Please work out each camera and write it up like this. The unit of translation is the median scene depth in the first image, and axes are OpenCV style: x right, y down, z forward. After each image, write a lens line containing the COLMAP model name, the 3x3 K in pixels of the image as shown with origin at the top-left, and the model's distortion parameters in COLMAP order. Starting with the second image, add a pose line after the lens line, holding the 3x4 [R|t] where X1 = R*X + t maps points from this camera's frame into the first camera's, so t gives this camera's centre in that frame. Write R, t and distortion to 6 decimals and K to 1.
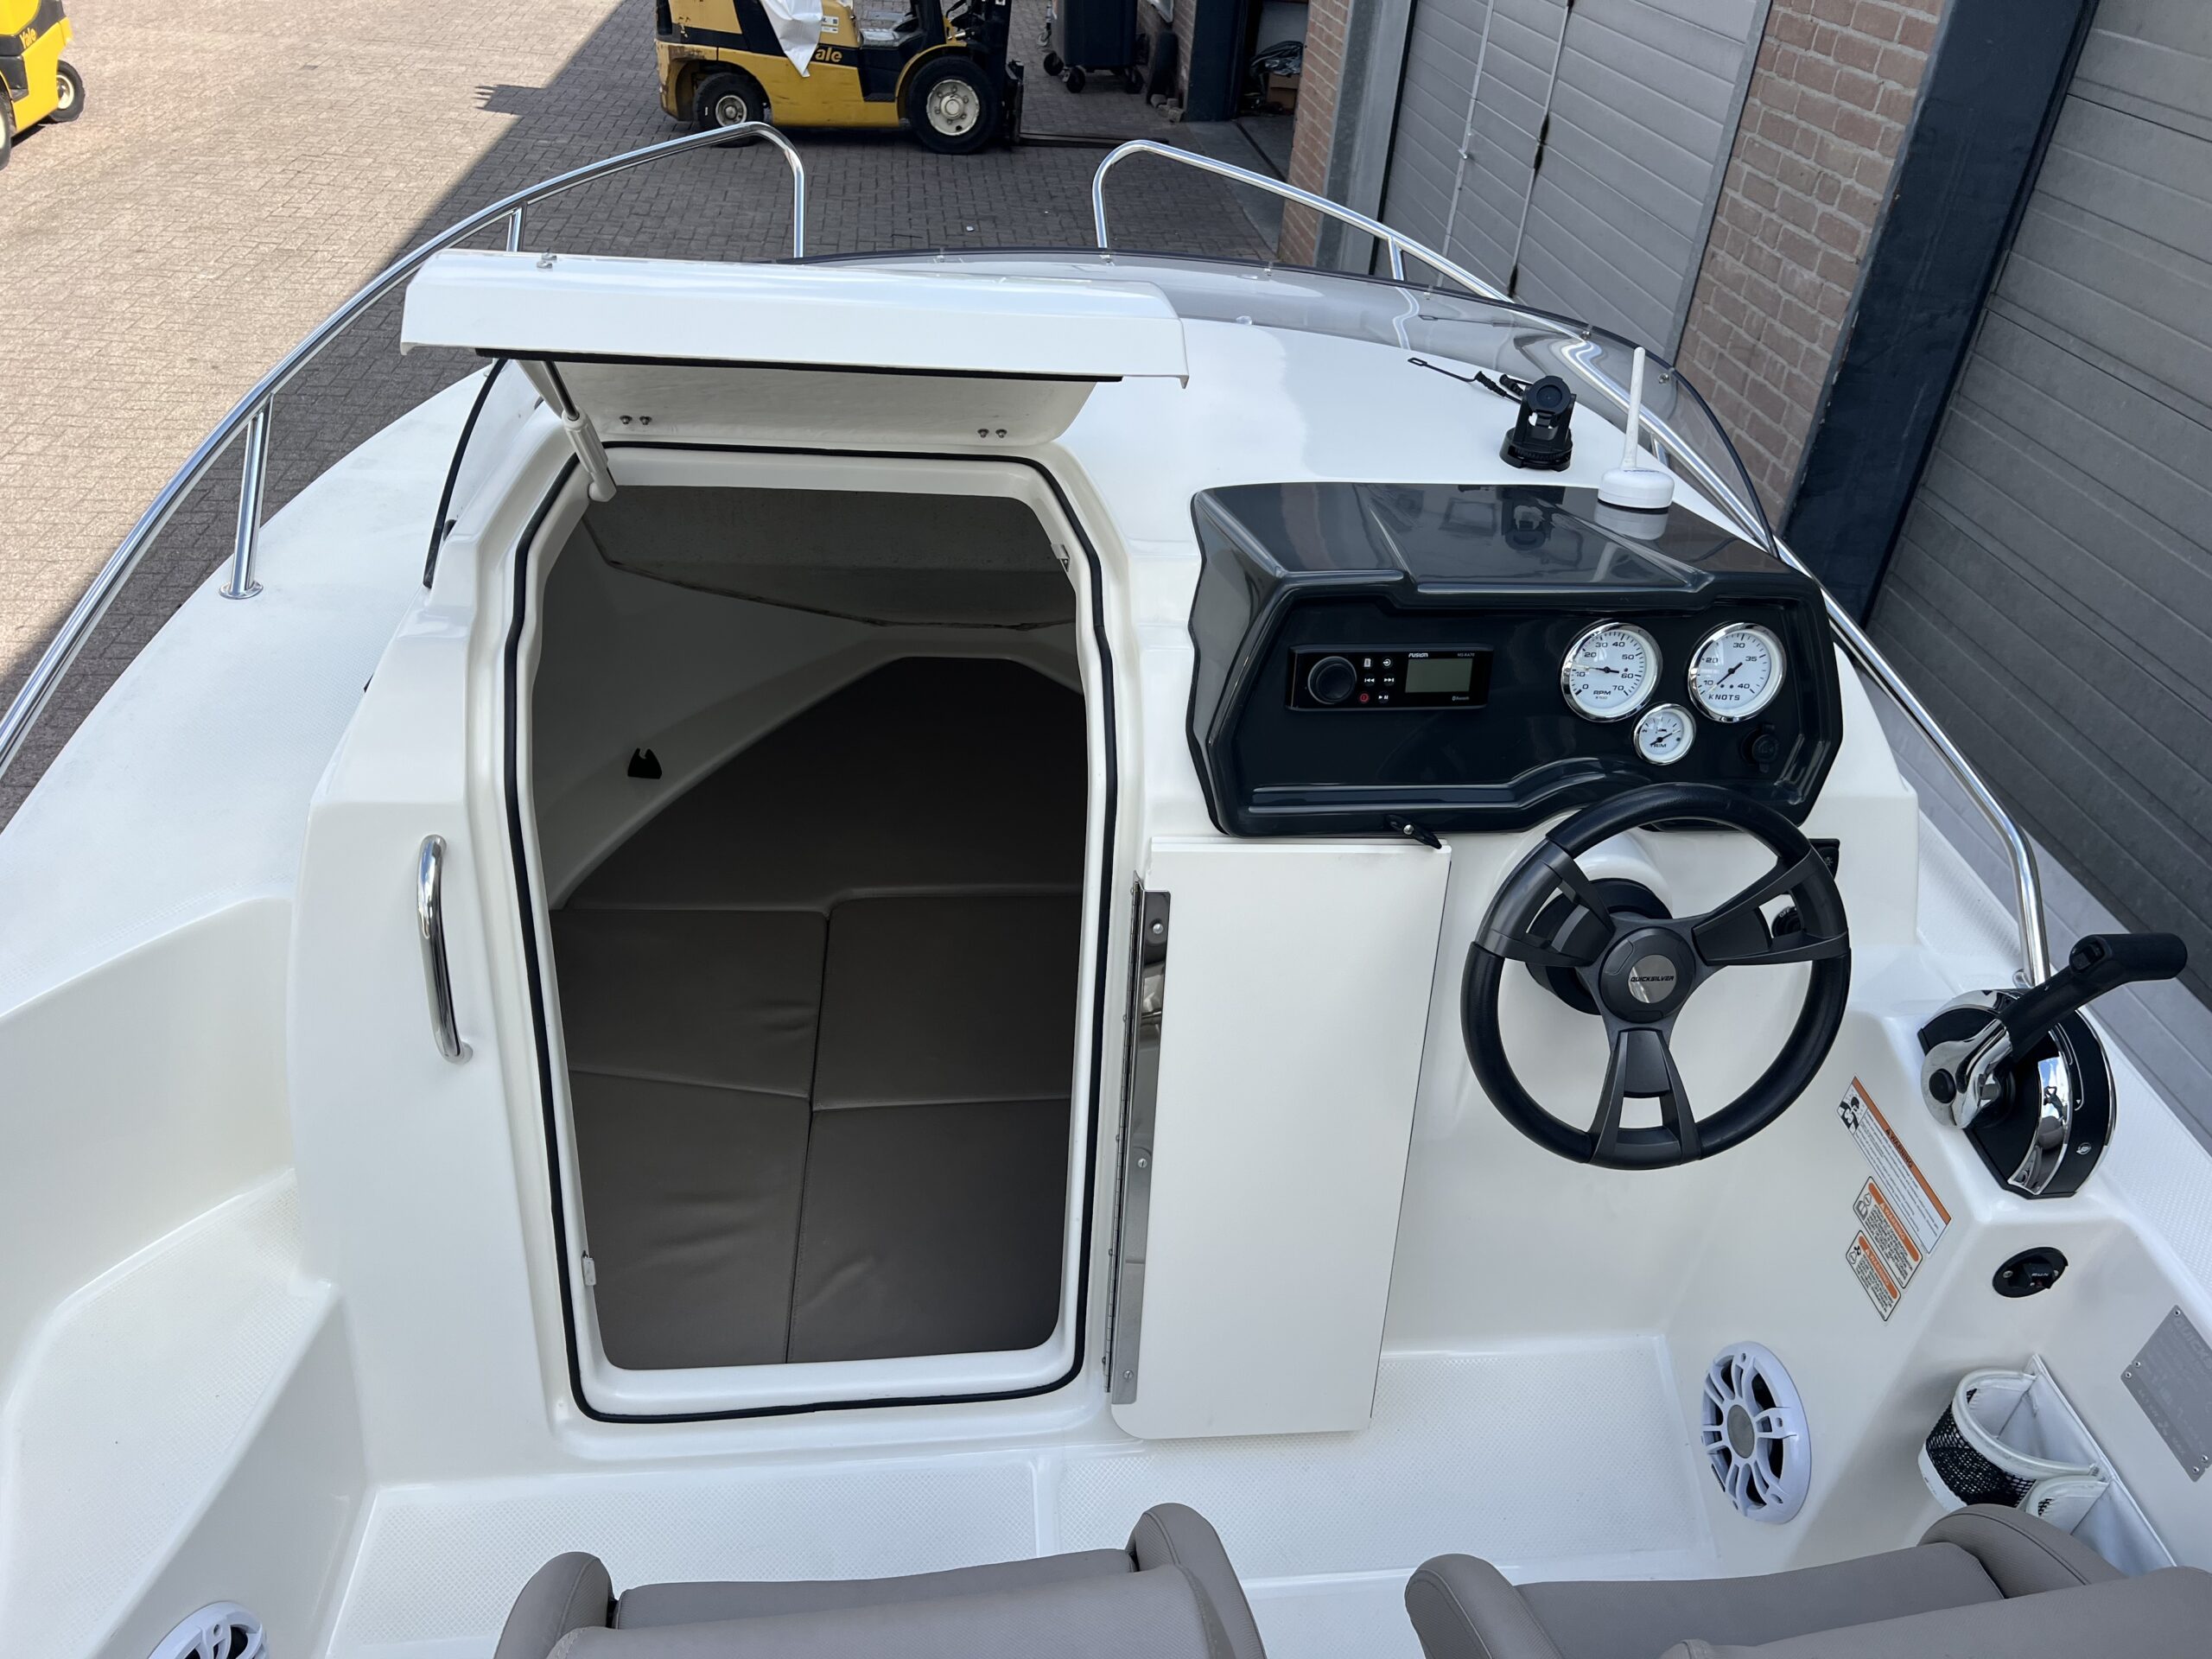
lens RADIAL K [[1671.3, 0, 1083.2], [0, 1671.3, 843.2], [0, 0, 1]] dist [0.048679, -0.059876]
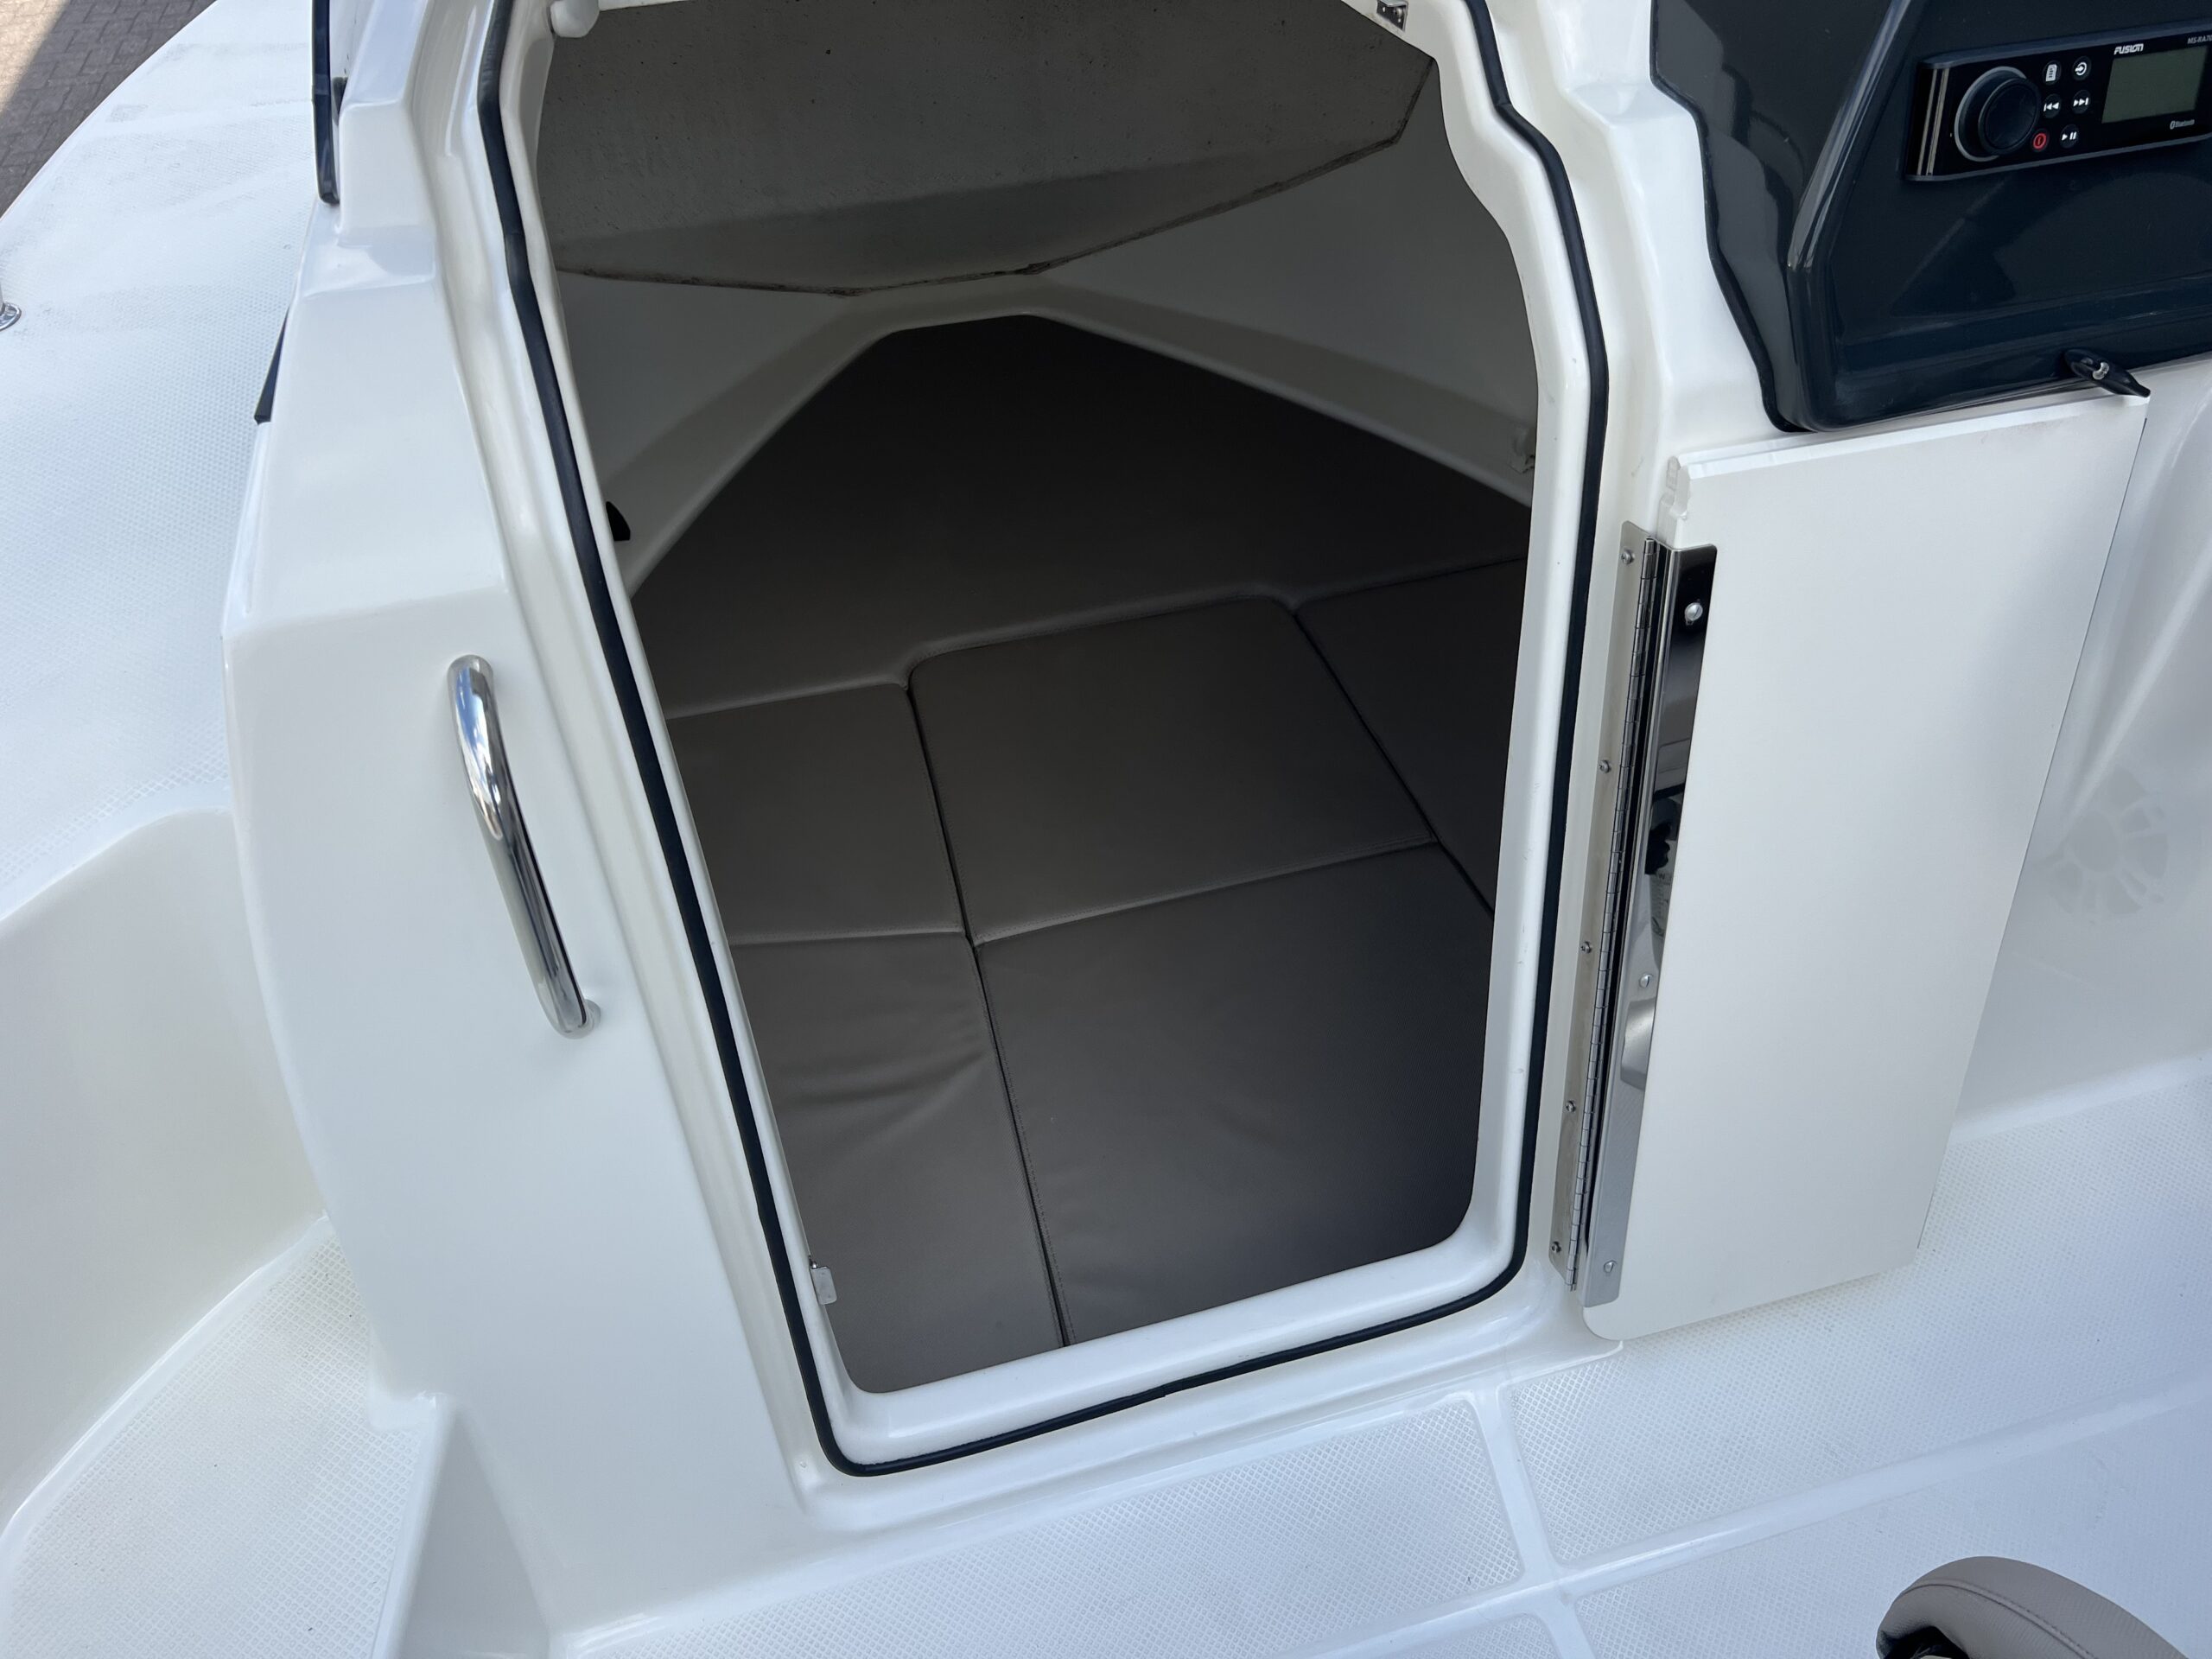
lens RADIAL K [[1671.3, 0, 1083.2], [0, 1671.3, 843.2], [0, 0, 1]] dist [0.048679, -0.059876]
pose [[0.983176, -0.174222, 0.054878, -0.204791], [0.162349, 0.971165, 0.174586, -0.007669], [-0.083713, -0.162740, 0.983111, 0.389551]]
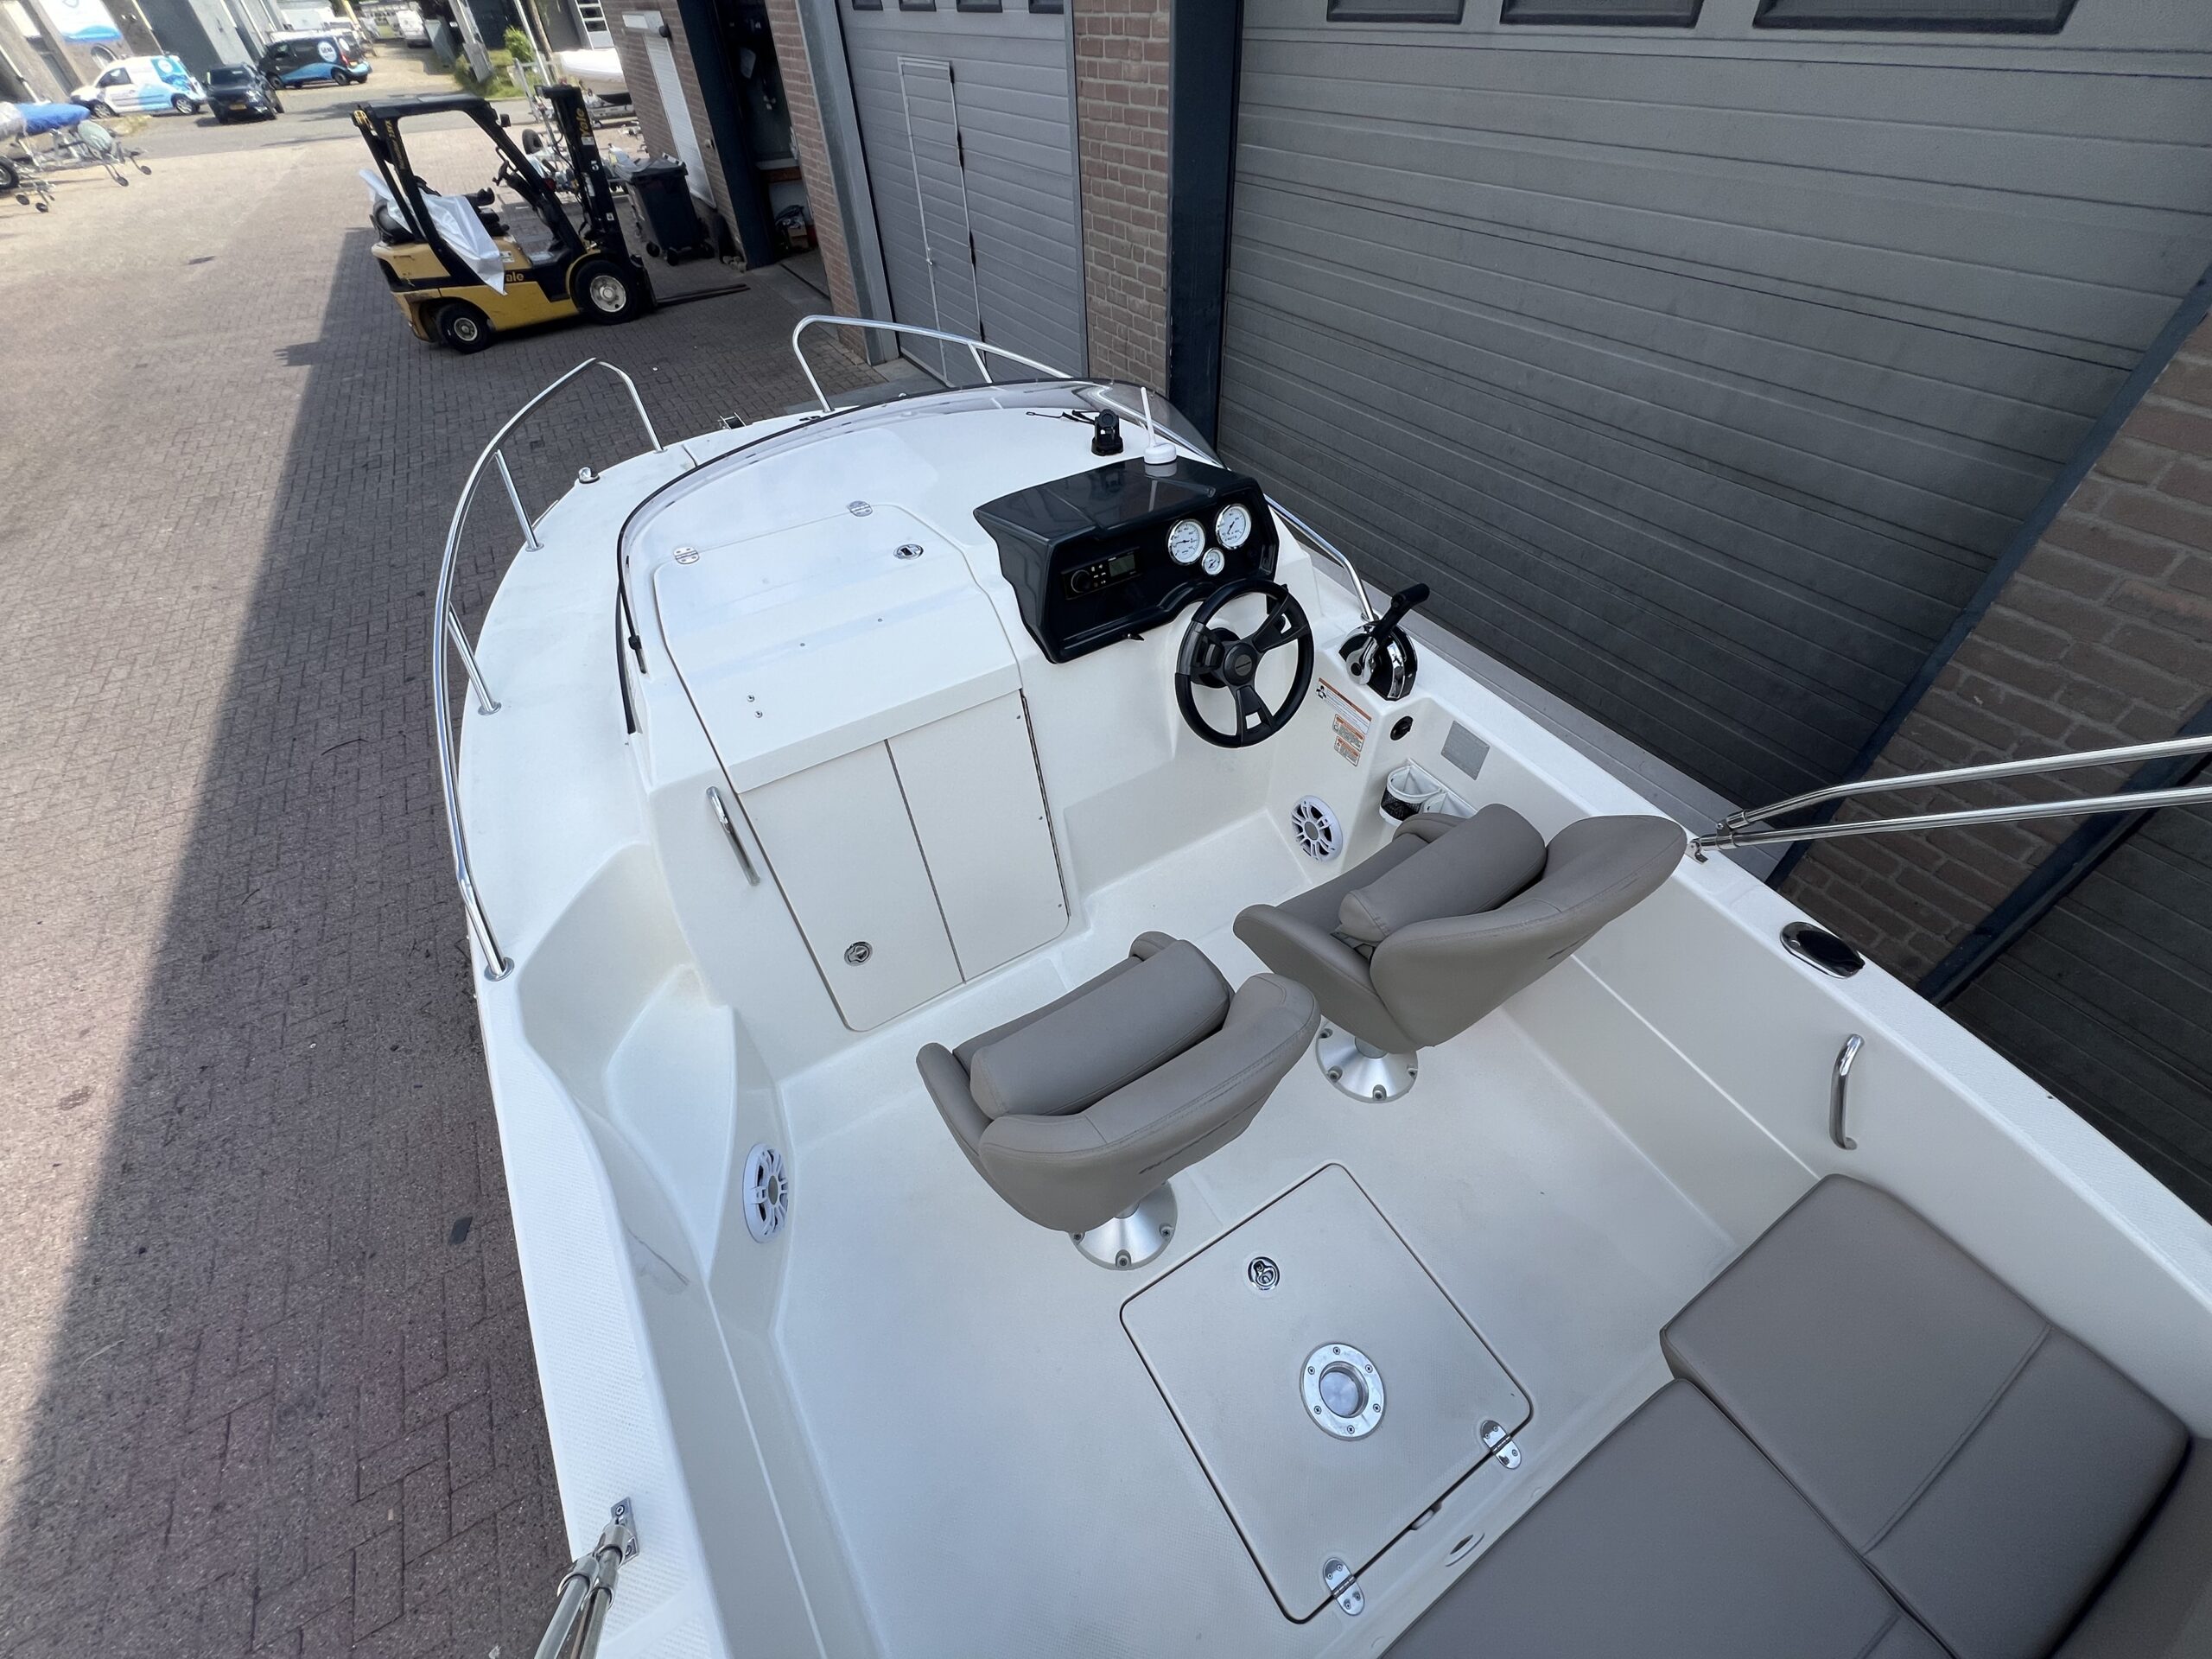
lens RADIAL K [[897.0, 0, 1097.0], [0, 897.0, 823.6], [0, 0, 1]] dist [-0.006512, 0.000145]
pose [[0.905539, -0.359070, 0.225980, -0.197027], [0.311072, 0.924126, 0.221870, -0.052358], [-0.288501, -0.130616, 0.948529, -0.161629]]
